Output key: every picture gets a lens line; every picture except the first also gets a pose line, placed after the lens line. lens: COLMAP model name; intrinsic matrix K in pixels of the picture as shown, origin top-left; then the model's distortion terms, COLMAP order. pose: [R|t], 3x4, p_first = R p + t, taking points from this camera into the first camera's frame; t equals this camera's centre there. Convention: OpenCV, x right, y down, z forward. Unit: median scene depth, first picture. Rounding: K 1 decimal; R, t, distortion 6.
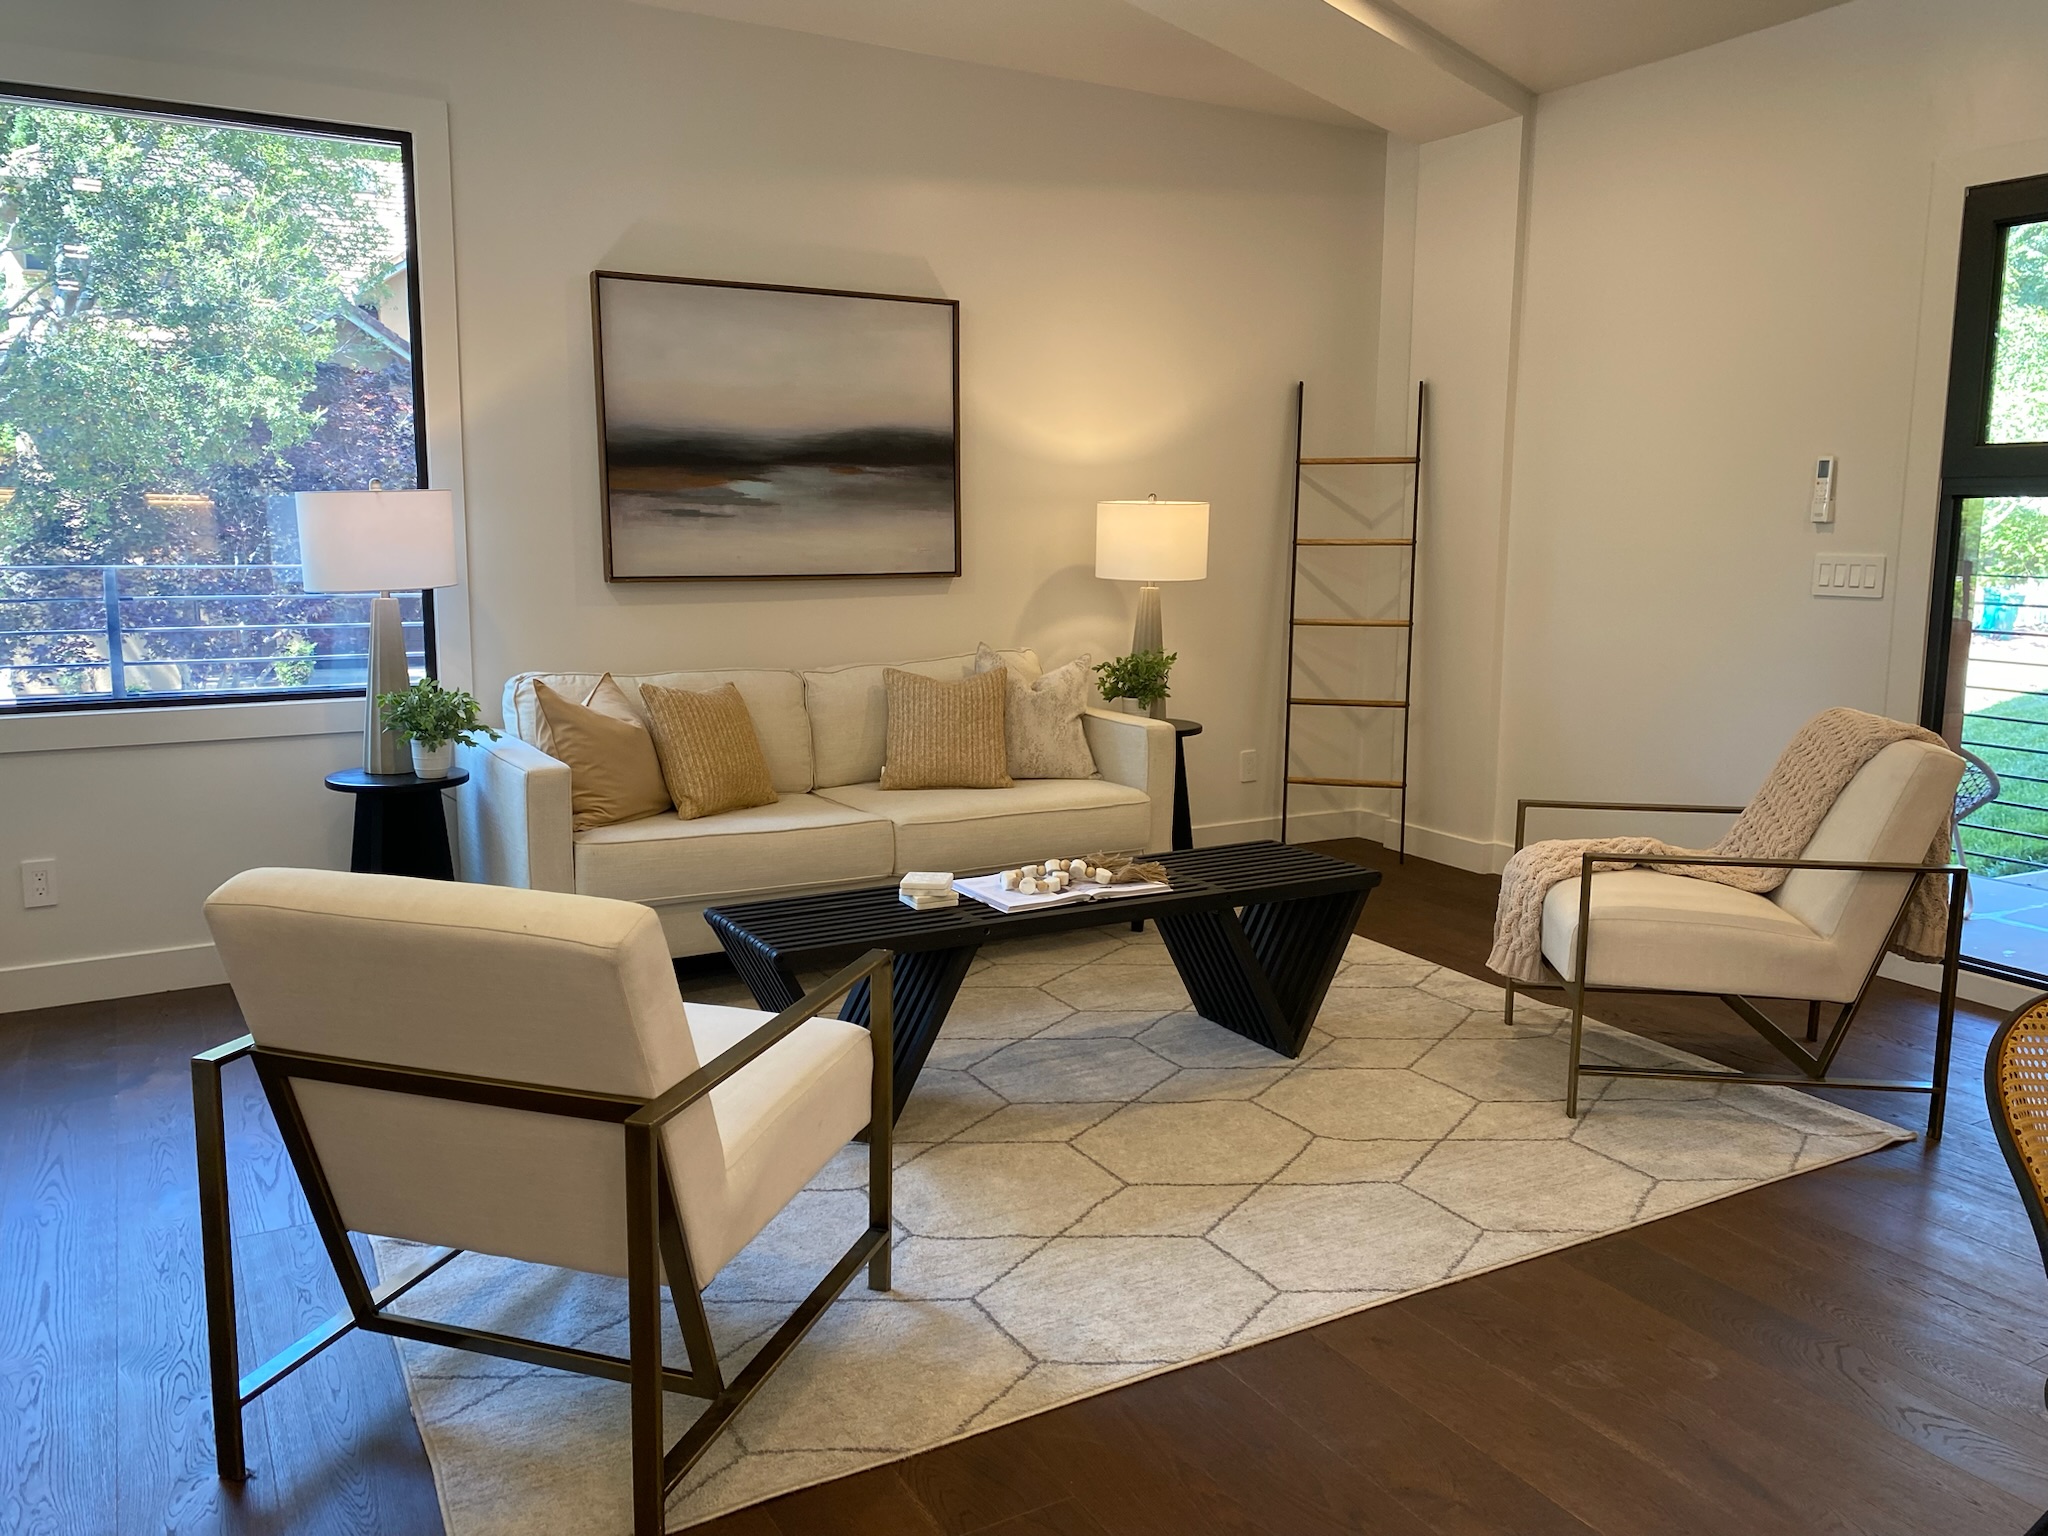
lens RADIAL K [[1561.2, 0, 1032.6], [0, 1561.2, 739.7], [0, 0, 1]] dist [0.062182, -0.084907]
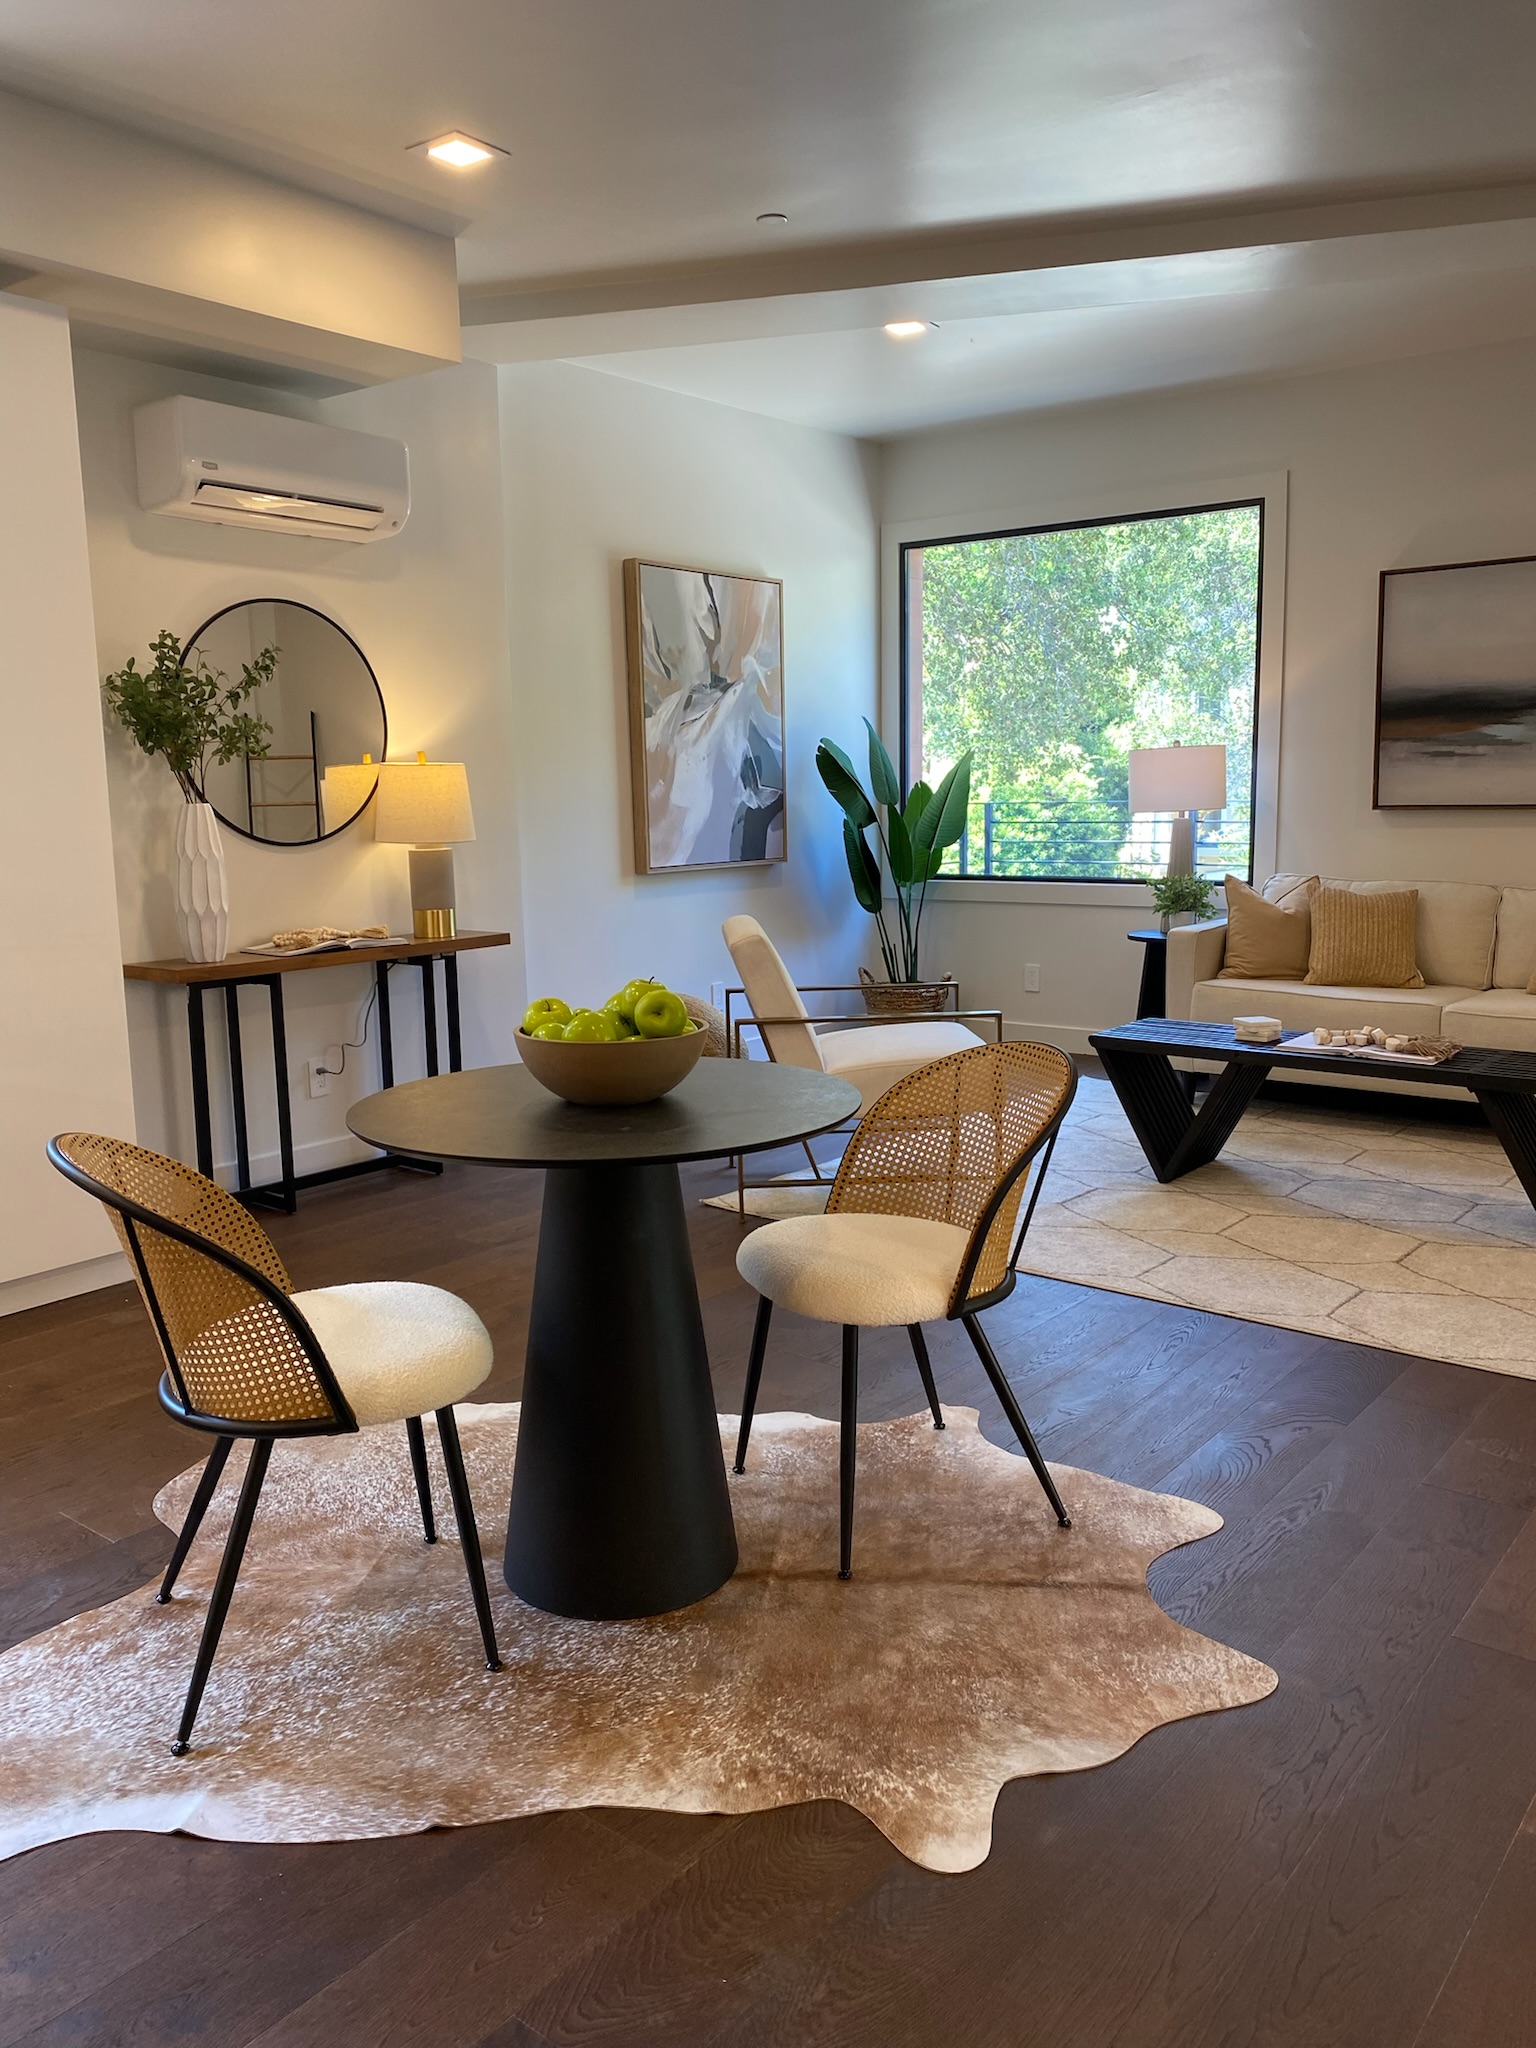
lens RADIAL K [[1561.2, 0, 779.9], [0, 1561.2, 1012.0], [0, 0, 1]] dist [0.062182, -0.084907]
pose [[0.368638, 0.122062, -0.921524, 0.762633], [-0.110043, 0.990101, 0.087125, 0.005901], [0.923037, 0.069289, 0.378421, 0.064433]]
